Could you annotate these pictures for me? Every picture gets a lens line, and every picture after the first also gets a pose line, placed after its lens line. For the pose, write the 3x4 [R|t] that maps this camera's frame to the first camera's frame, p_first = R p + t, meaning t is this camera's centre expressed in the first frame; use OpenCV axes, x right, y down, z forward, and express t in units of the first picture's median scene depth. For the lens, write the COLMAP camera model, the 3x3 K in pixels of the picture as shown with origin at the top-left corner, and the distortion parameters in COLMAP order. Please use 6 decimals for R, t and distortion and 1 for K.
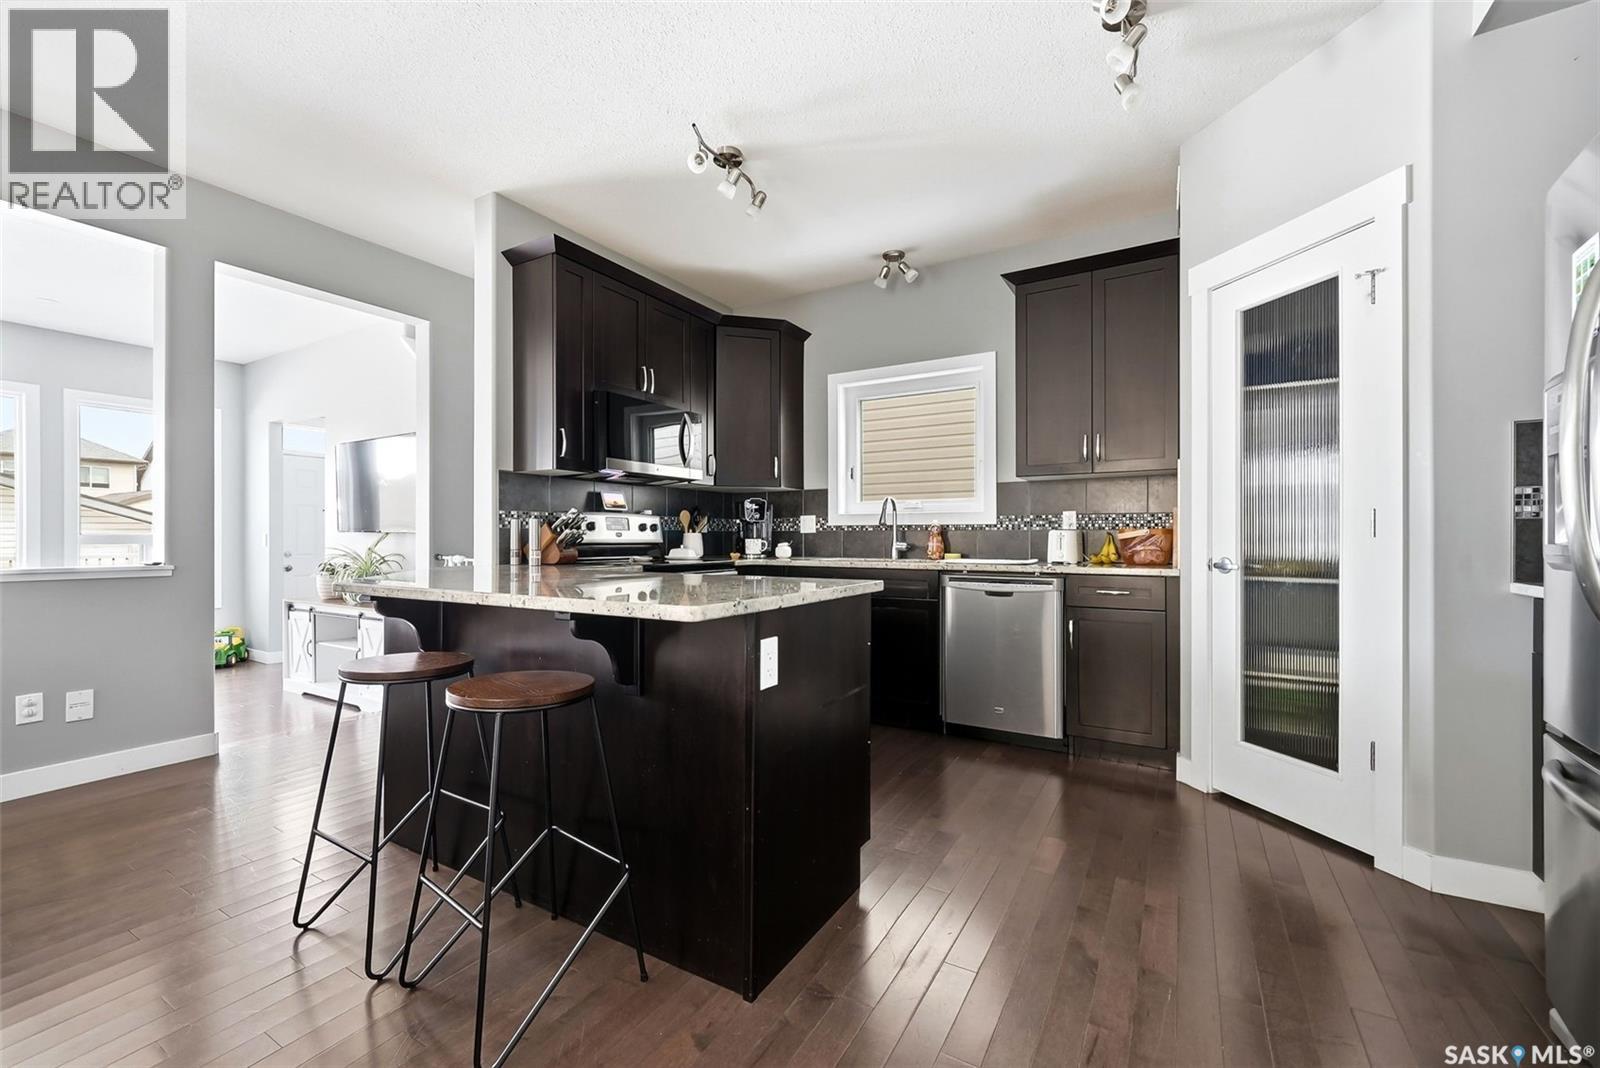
lens RADIAL K [[667.5, 0, 795.8], [0, 667.5, 539.9], [0, 0, 1]] dist [0.003872, 0.000139]
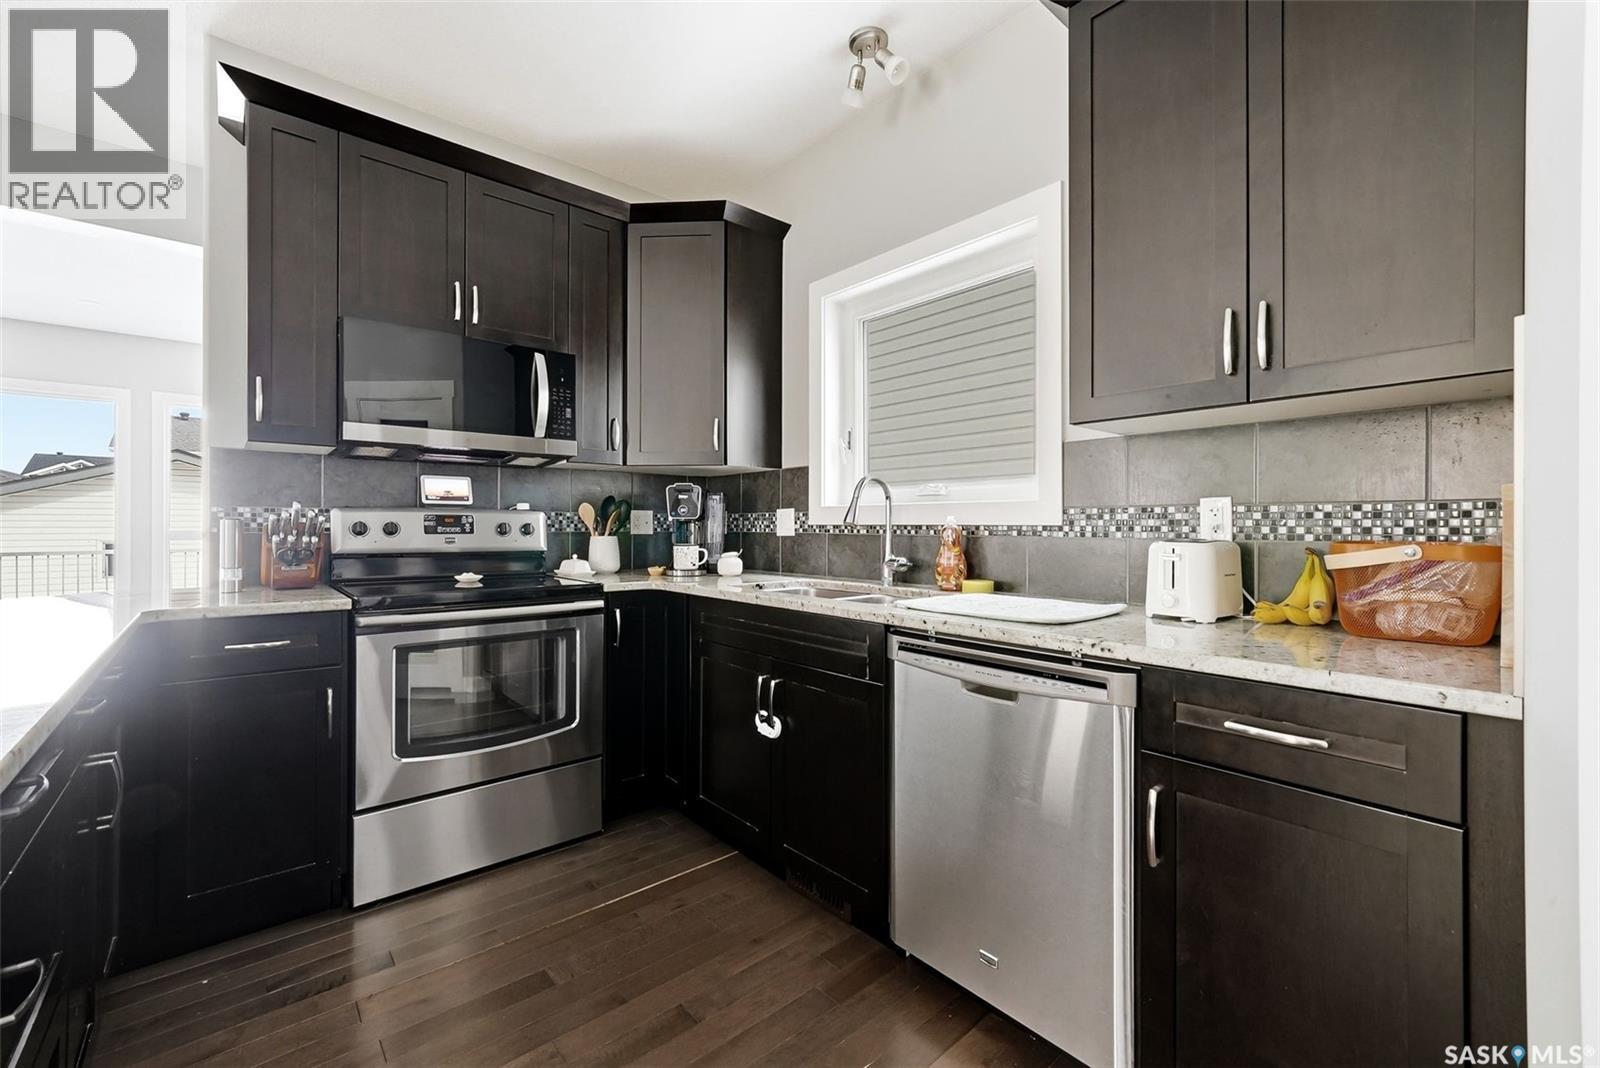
lens RADIAL K [[667.5, 0, 802.3], [0, 667.5, 523.9], [0, 0, 1]] dist [0.003872, 0.000139]
pose [[0.949777, 0.001285, -0.312926, 0.268128], [-0.003586, 0.999971, -0.006777, -0.020335], [0.312908, 0.007559, 0.949753, 0.455683]]
